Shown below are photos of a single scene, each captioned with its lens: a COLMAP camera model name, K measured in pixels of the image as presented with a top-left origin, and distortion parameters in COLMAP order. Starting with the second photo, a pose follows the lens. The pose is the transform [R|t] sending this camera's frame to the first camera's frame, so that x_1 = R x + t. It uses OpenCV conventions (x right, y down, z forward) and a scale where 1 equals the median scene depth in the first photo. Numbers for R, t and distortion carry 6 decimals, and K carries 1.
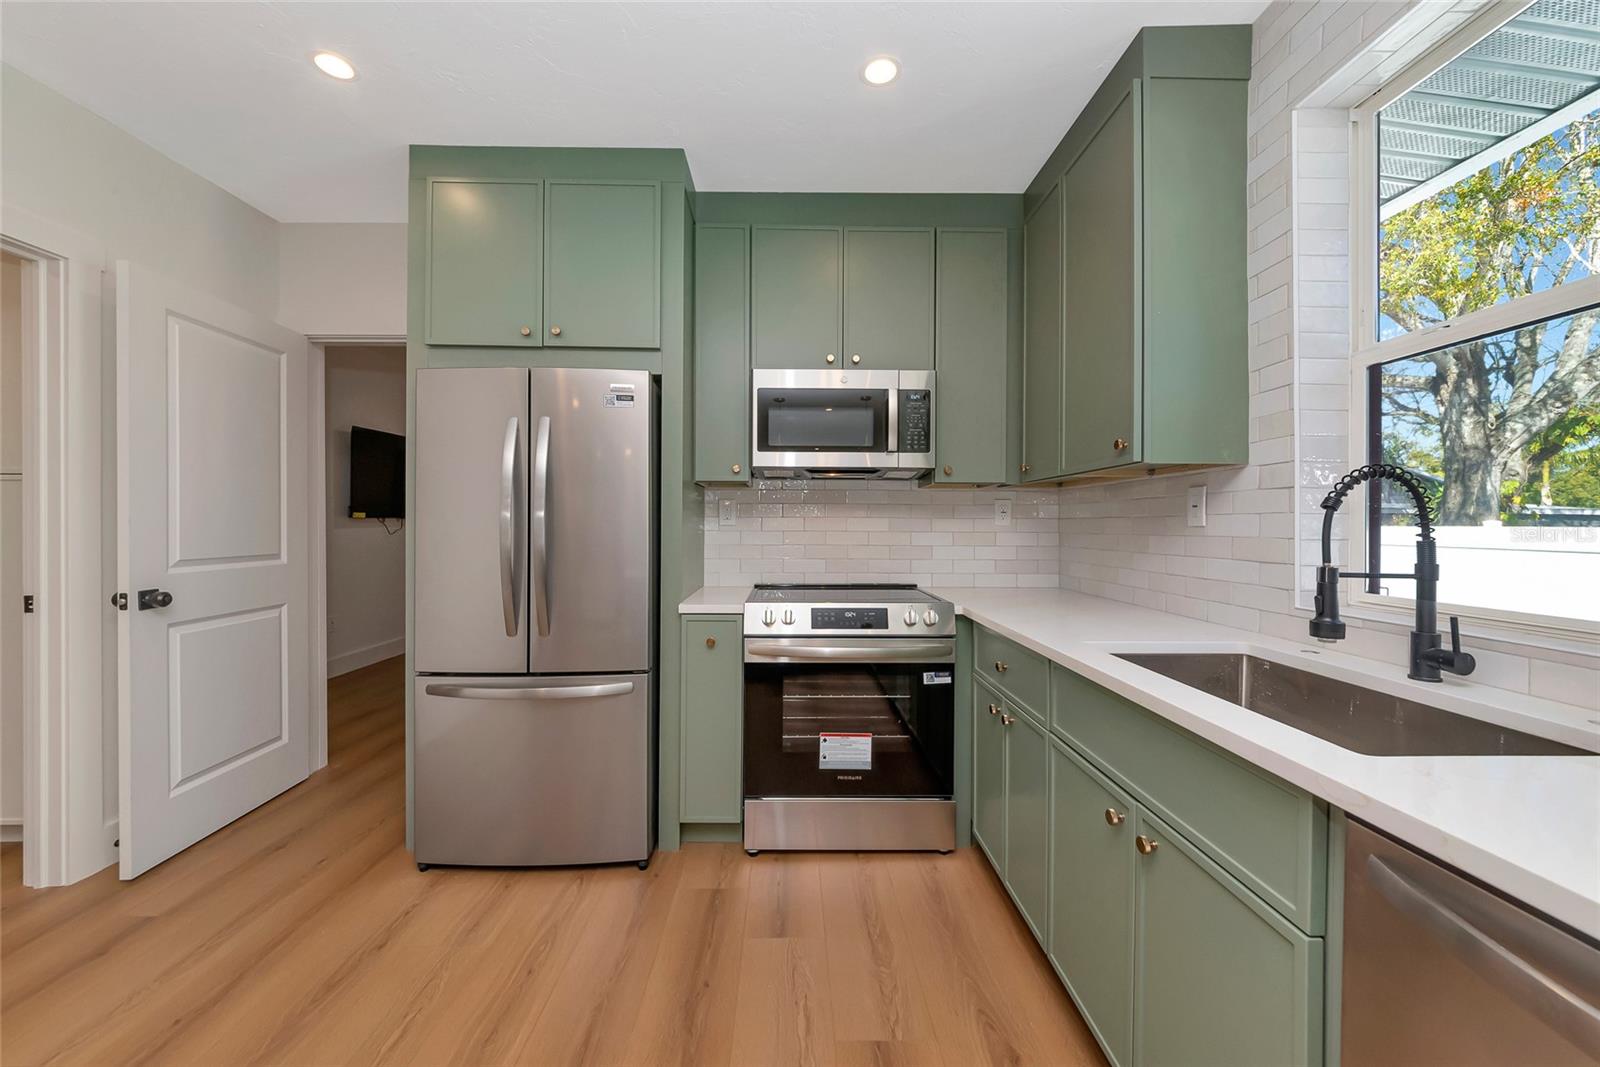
lens RADIAL K [[604.4, 0, 794.6], [0, 604.4, 531.7], [0, 0, 1]] dist [-0.009399, 0.000828]
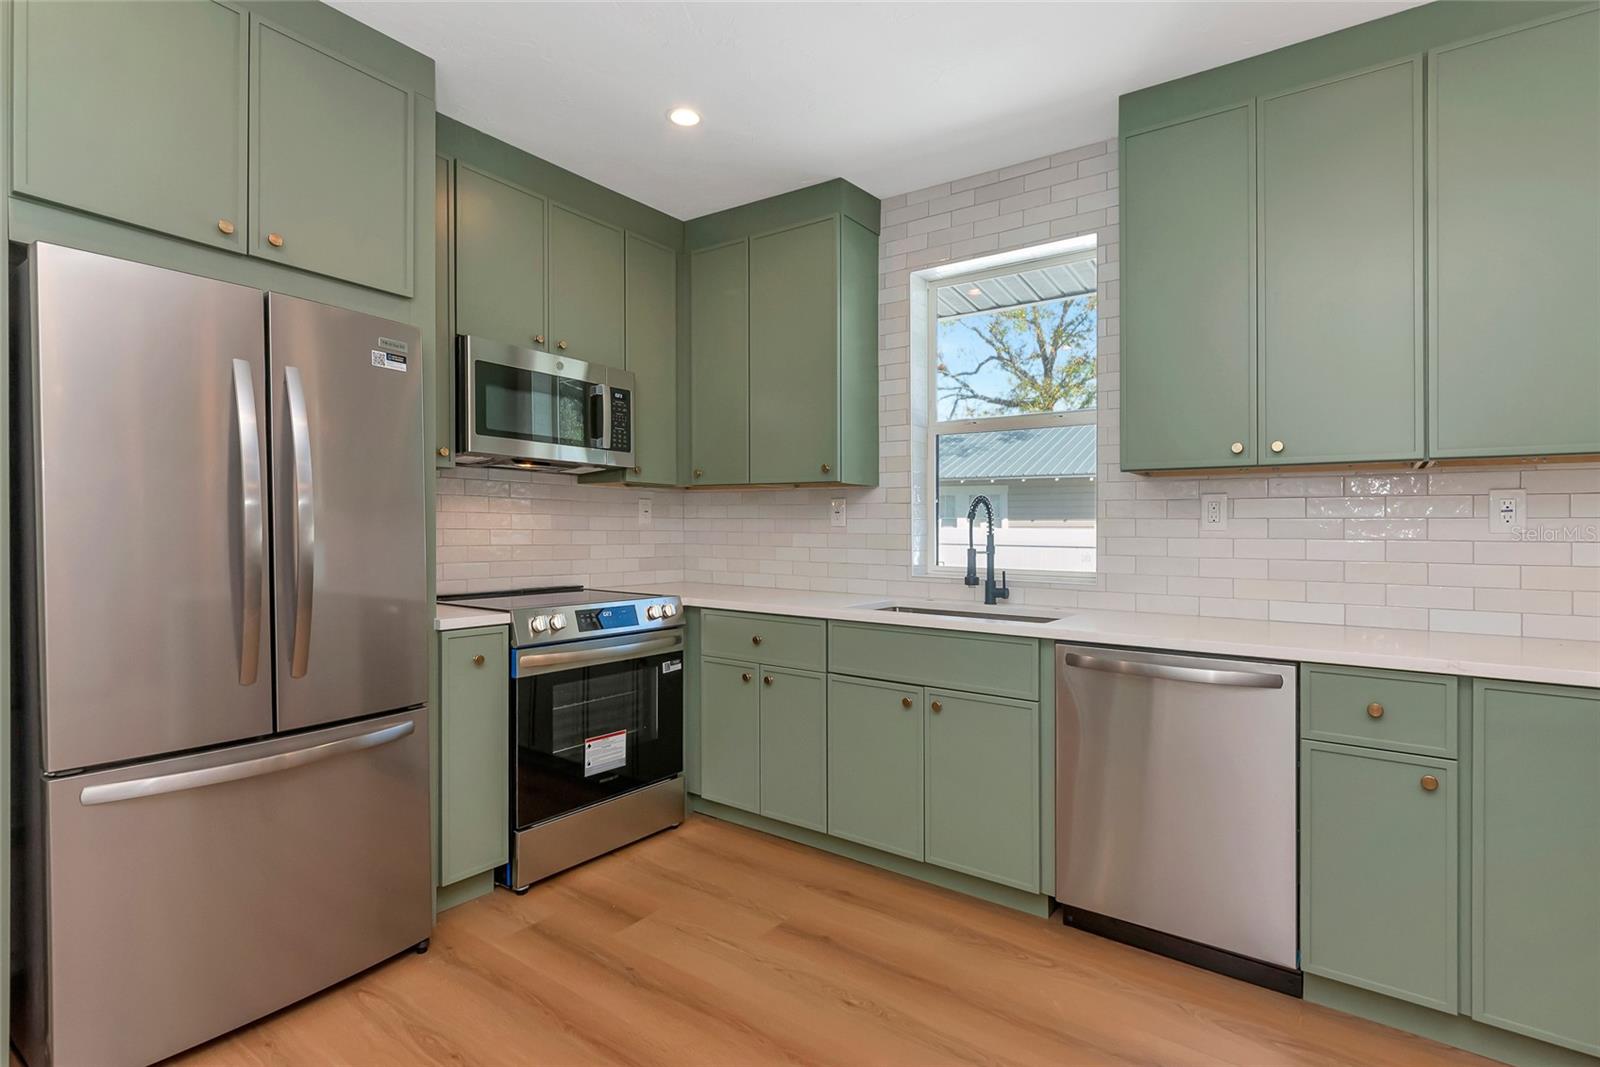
lens RADIAL K [[790.5, 0, 824.7], [0, 790.5, 526.6], [0, 0, 1]] dist [-0.022646, 0.003761]
pose [[0.572681, 0.004223, 0.819767, -0.770168], [0.000644, 0.999984, -0.005602, 0.001484], [-0.819778, 0.003736, 0.572669, -0.032666]]
